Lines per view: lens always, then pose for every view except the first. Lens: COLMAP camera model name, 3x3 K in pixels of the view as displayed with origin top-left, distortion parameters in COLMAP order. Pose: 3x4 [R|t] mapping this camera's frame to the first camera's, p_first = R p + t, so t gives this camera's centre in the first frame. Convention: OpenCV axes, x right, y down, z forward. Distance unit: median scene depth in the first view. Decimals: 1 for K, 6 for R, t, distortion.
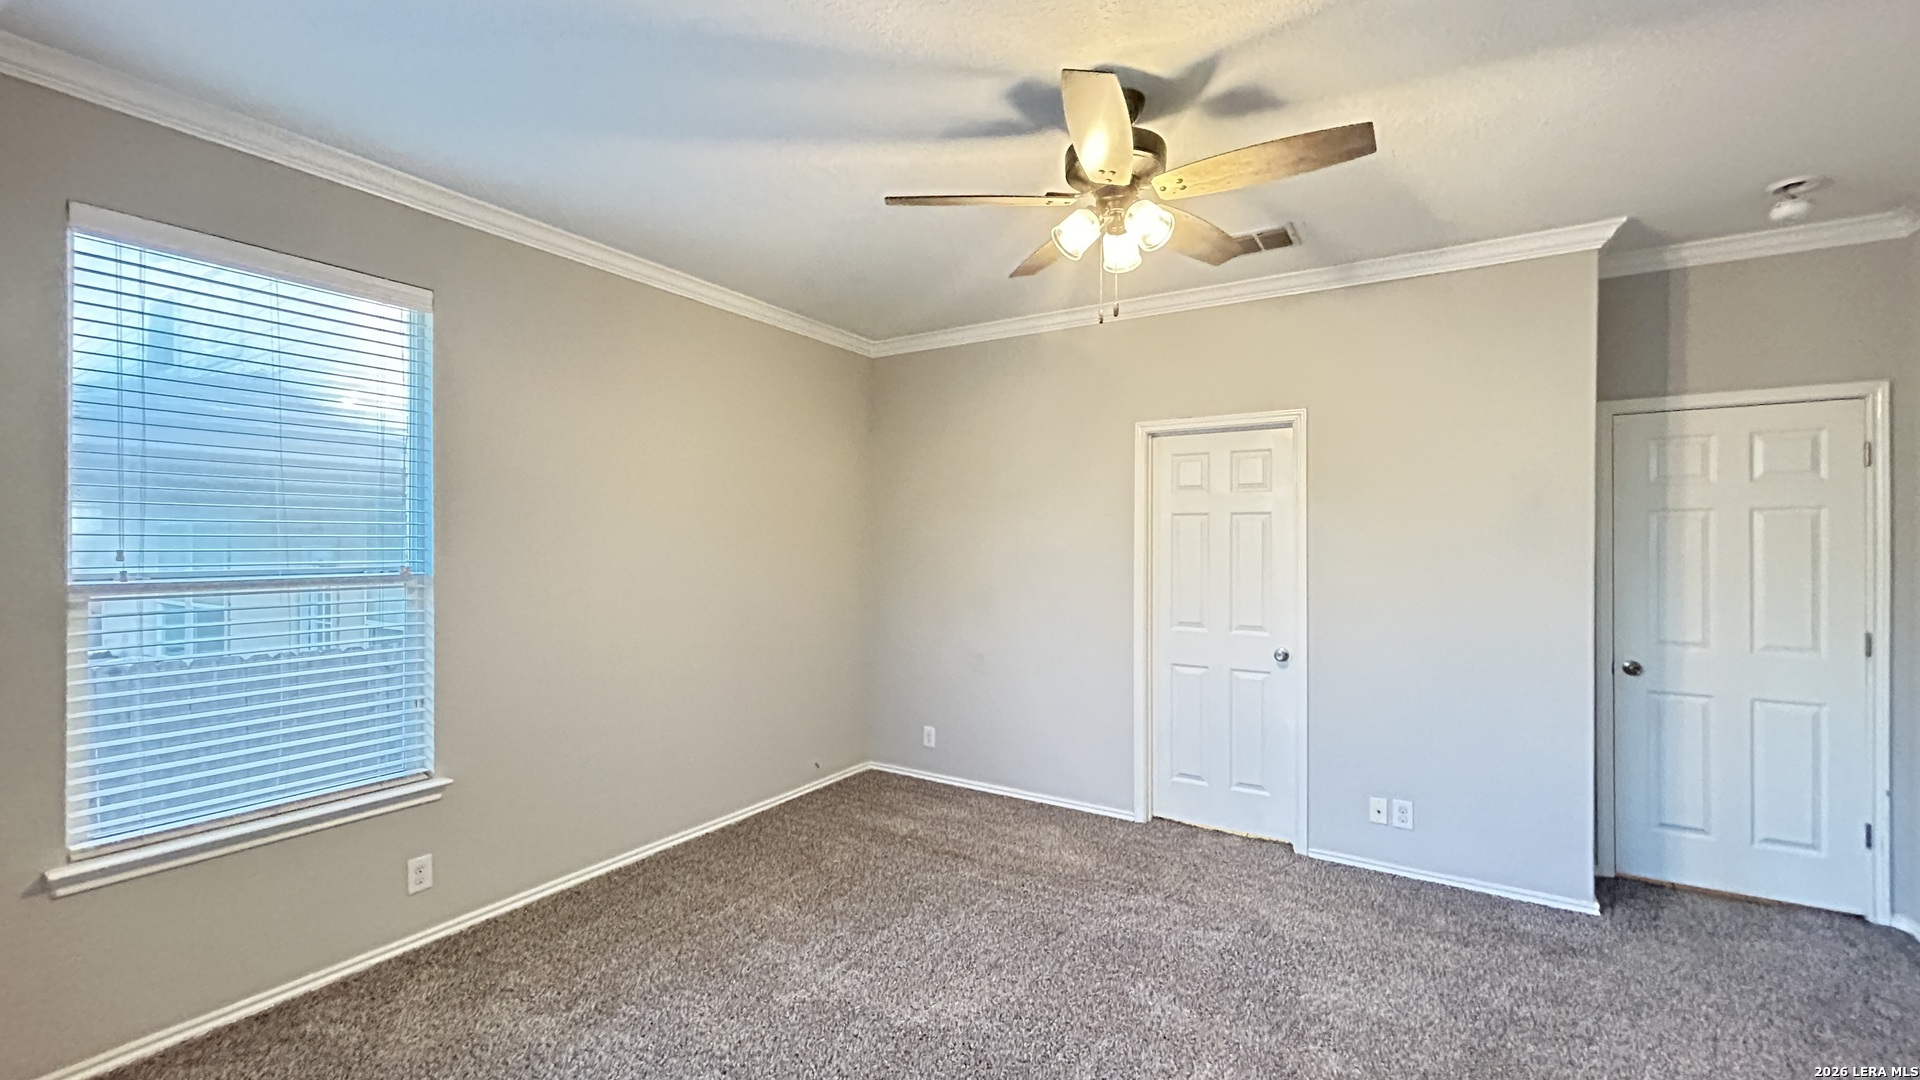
lens RADIAL K [[772.2, 0, 951.5], [0, 772.2, 545.0], [0, 0, 1]] dist [-0.002150, 0.002253]
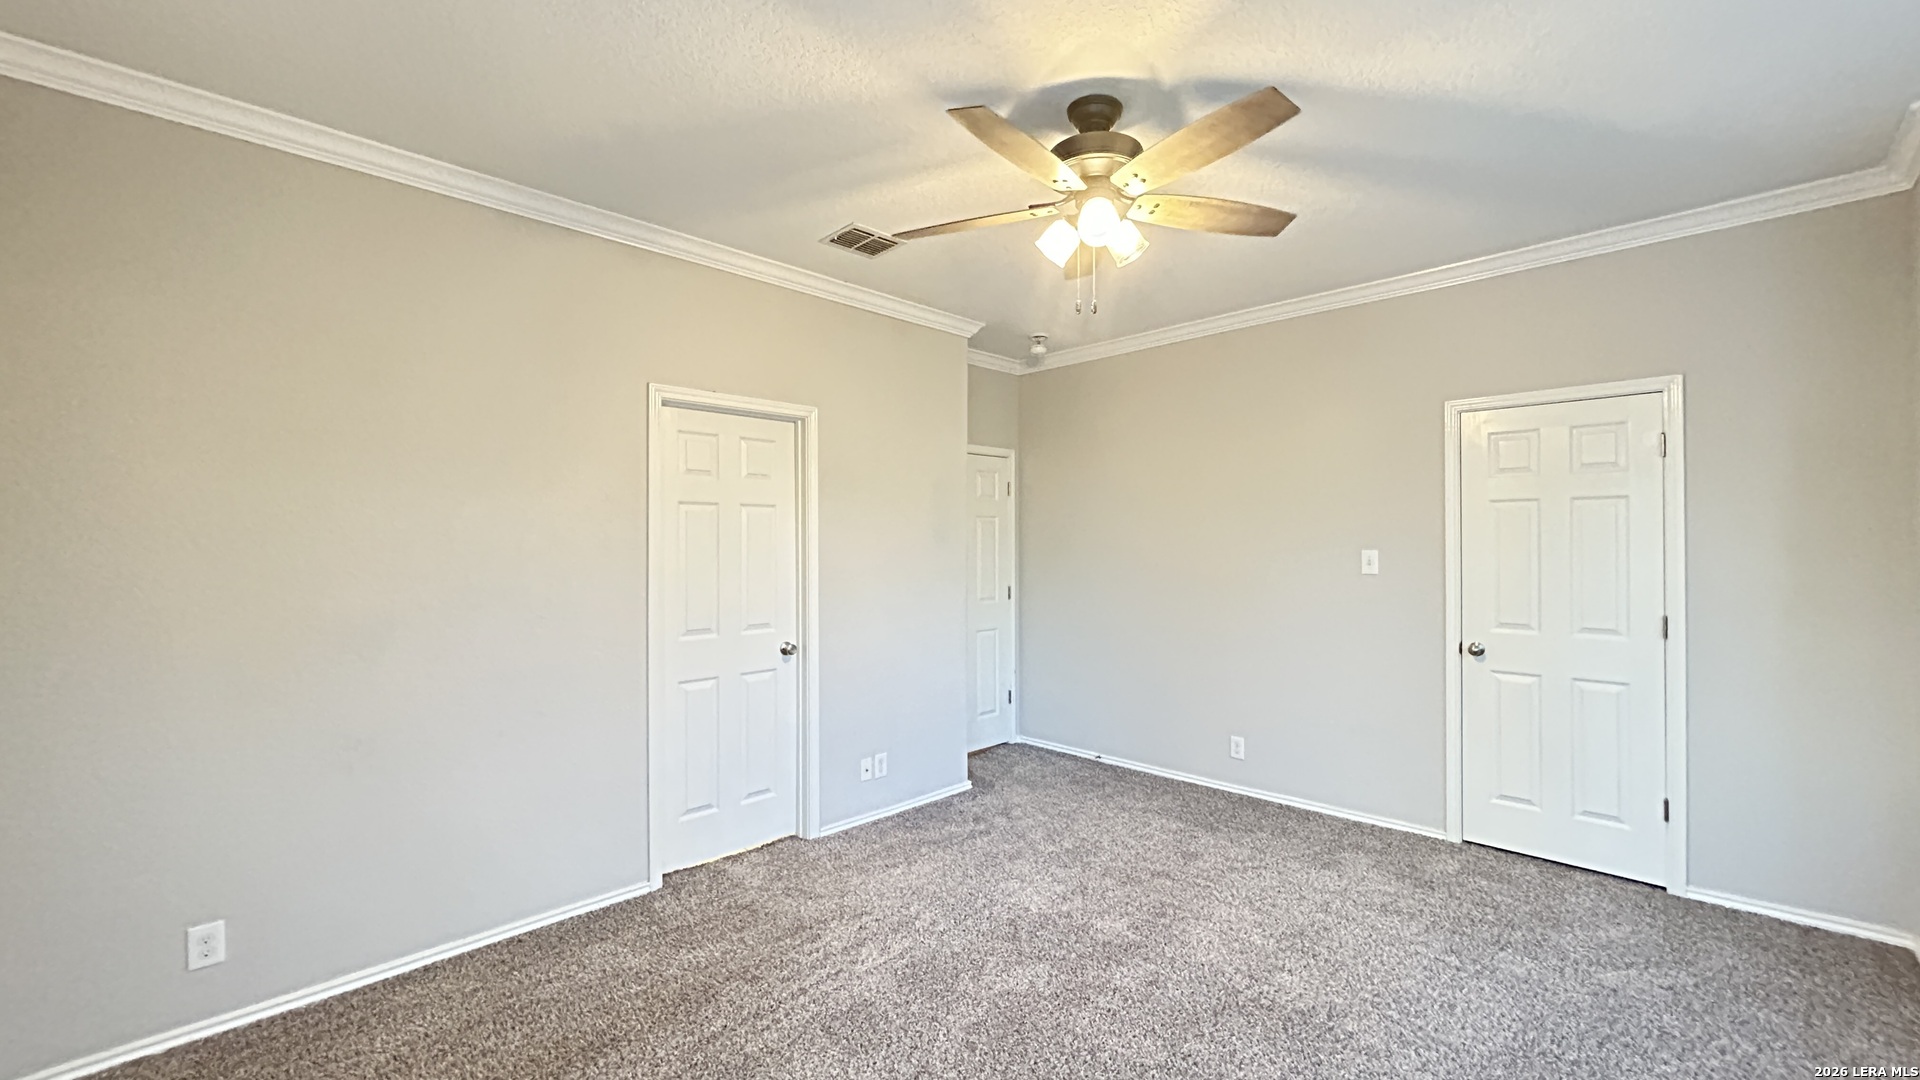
lens RADIAL K [[772.2, 0, 965.8], [0, 772.2, 544.8], [0, 0, 1]] dist [-0.002150, 0.002253]
pose [[0.215482, -0.004934, 0.976495, -0.508963], [0.008654, 0.999958, 0.003143, 0.006843], [-0.976469, 0.007774, 0.215516, 0.575298]]
